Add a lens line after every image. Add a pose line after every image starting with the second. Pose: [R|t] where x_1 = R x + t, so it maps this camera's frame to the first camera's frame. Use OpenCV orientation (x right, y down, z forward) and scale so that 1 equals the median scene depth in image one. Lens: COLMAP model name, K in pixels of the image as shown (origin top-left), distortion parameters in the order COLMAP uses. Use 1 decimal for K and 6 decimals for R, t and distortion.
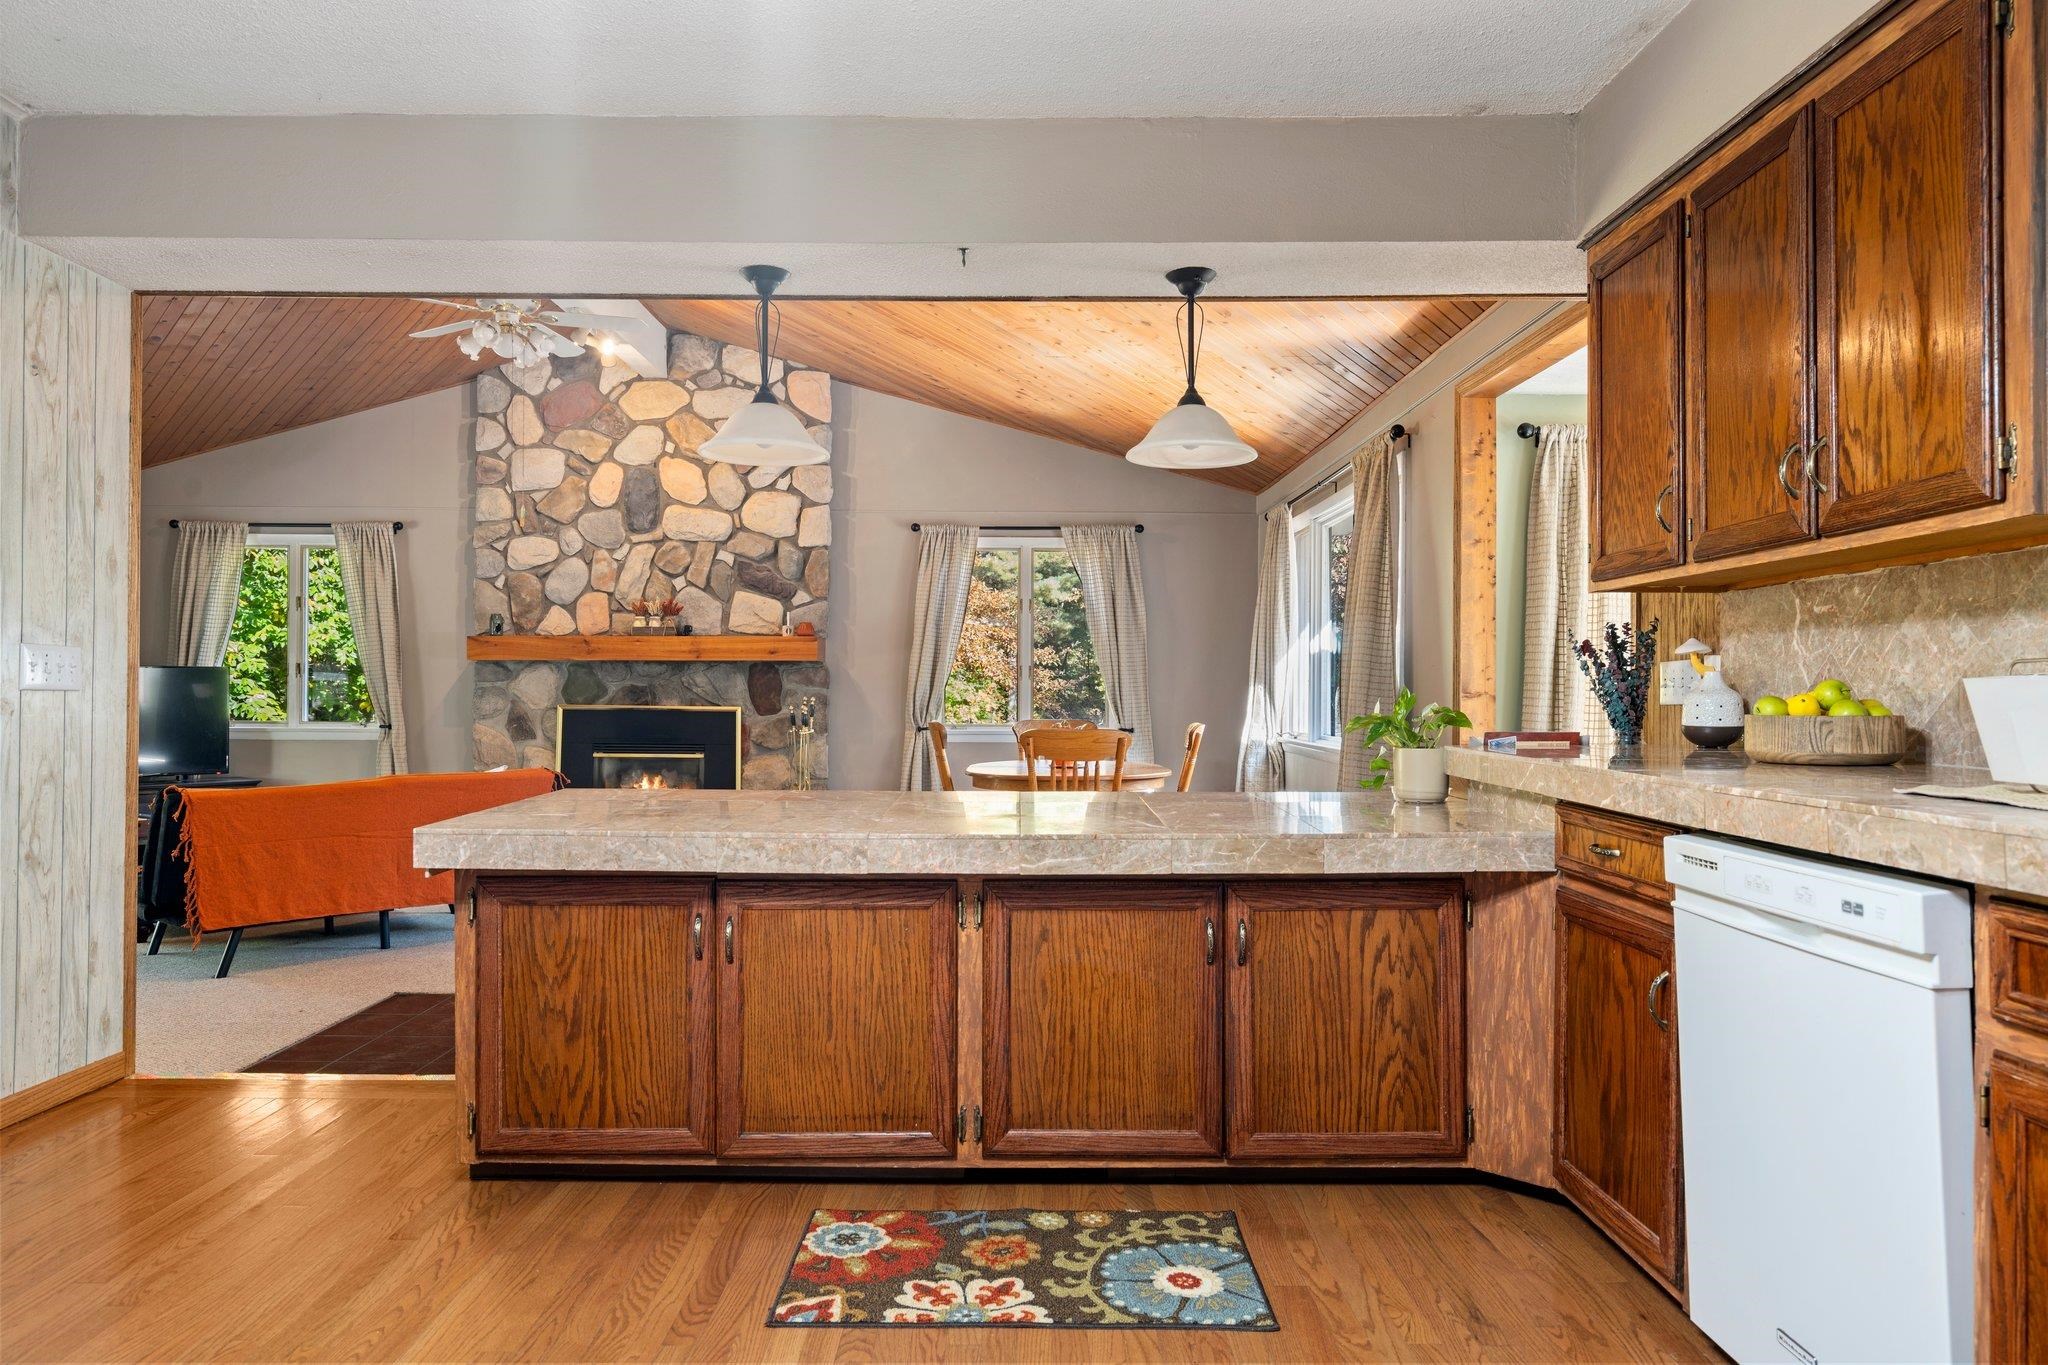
lens RADIAL K [[1350.5, 0, 1022.7], [0, 1350.5, 677.0], [0, 0, 1]] dist [-0.001765, -0.000735]
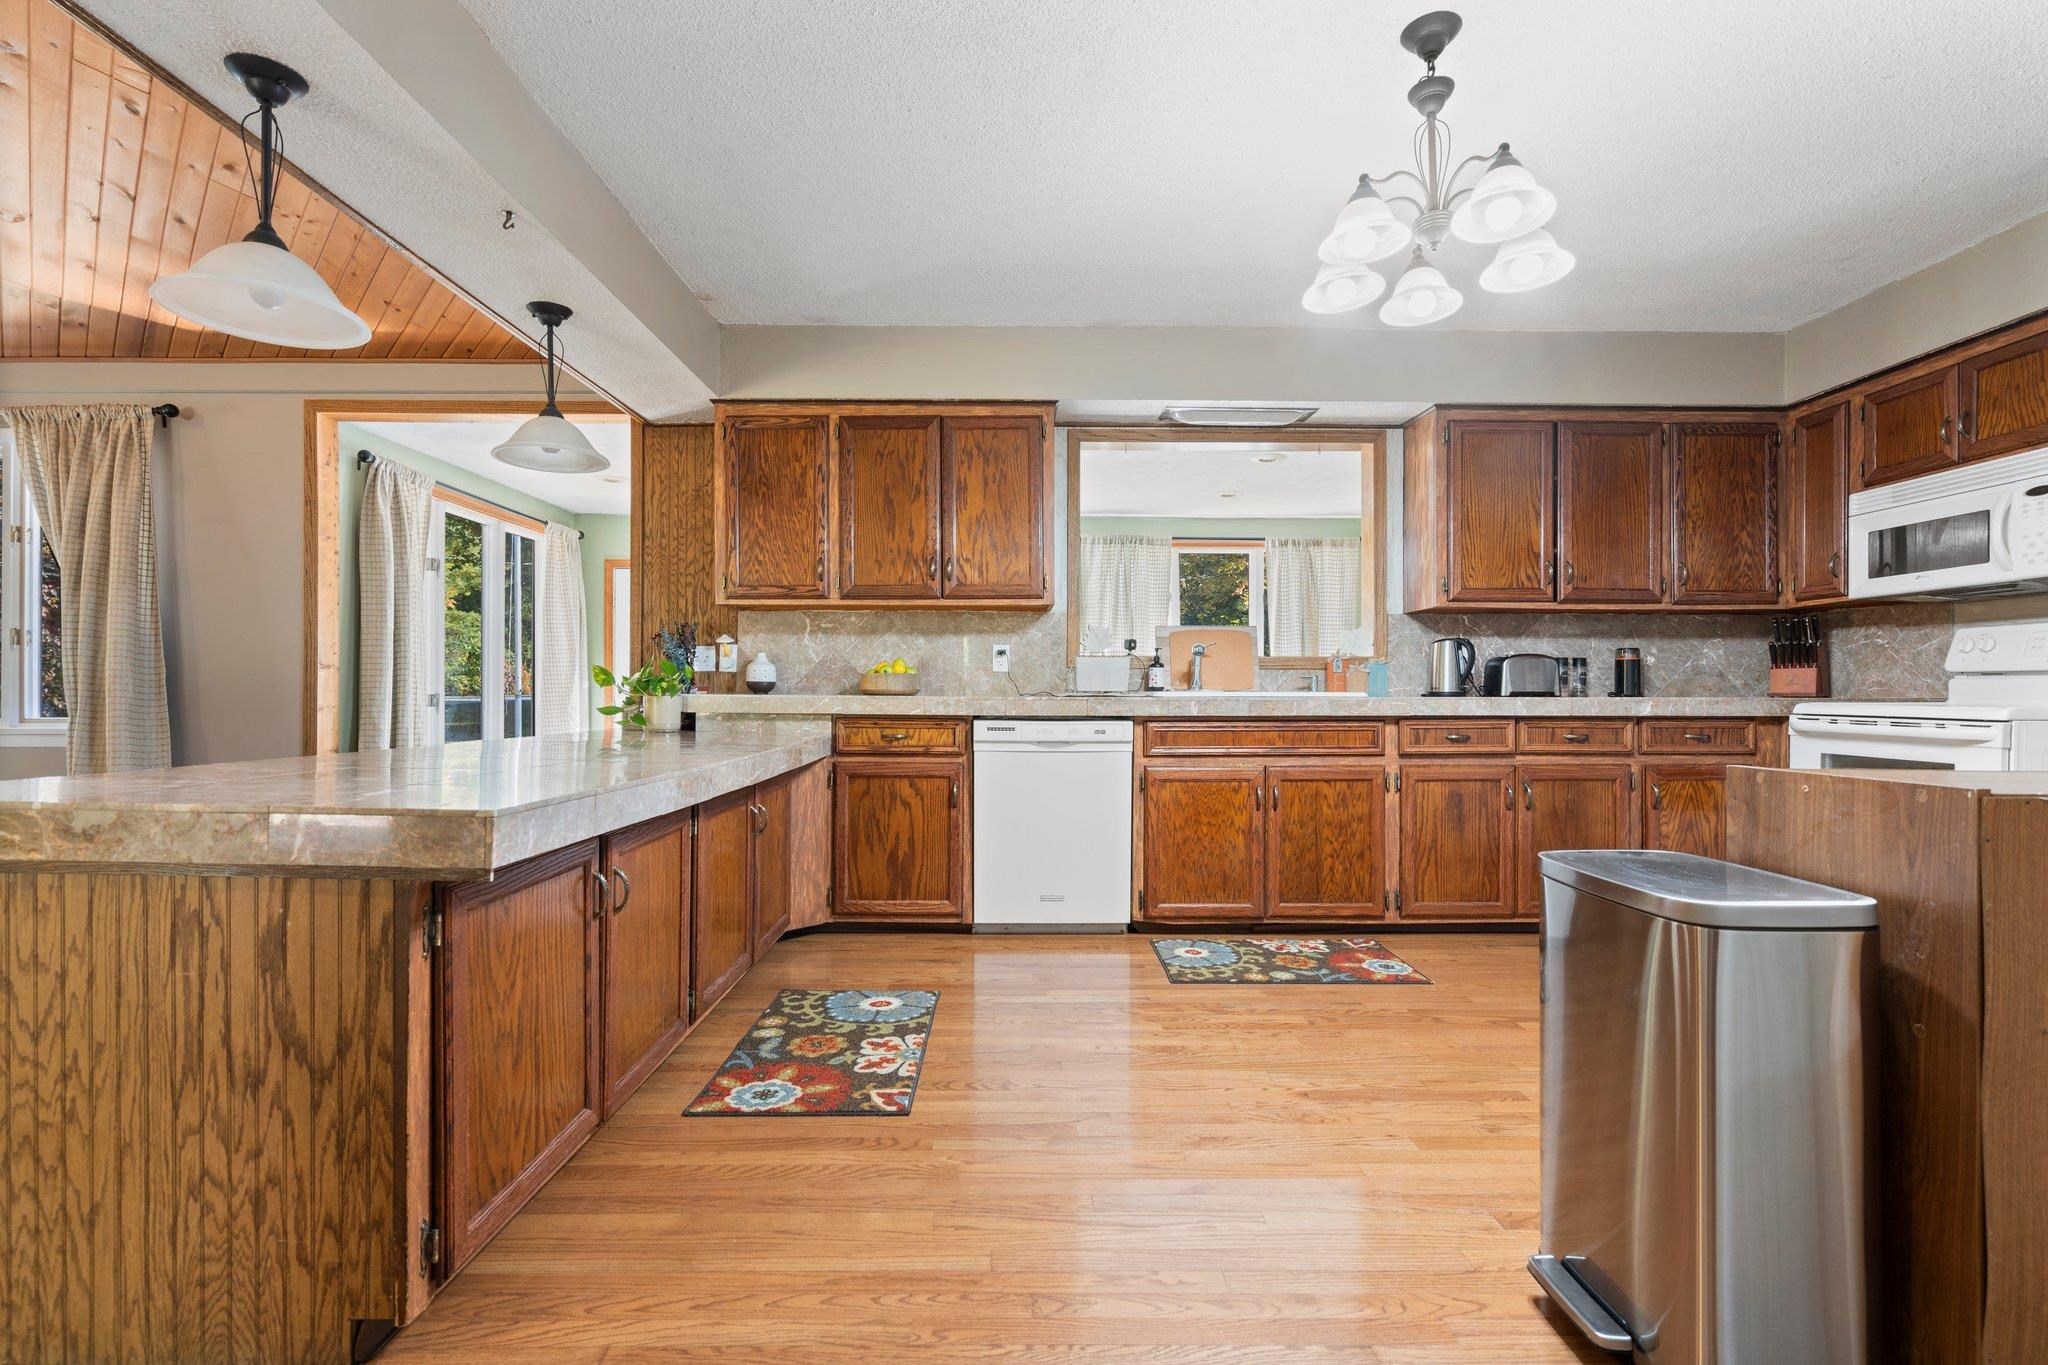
lens RADIAL K [[925.9, 0, 1023.4], [0, 925.9, 690.6], [0, 0, 1]] dist [0.002252, 0.000684]
pose [[-0.006059, -0.001231, 0.999981, -1.008342], [-0.014086, 0.999900, 0.001146, 0.053762], [-0.999882, -0.014079, -0.006075, 0.818820]]
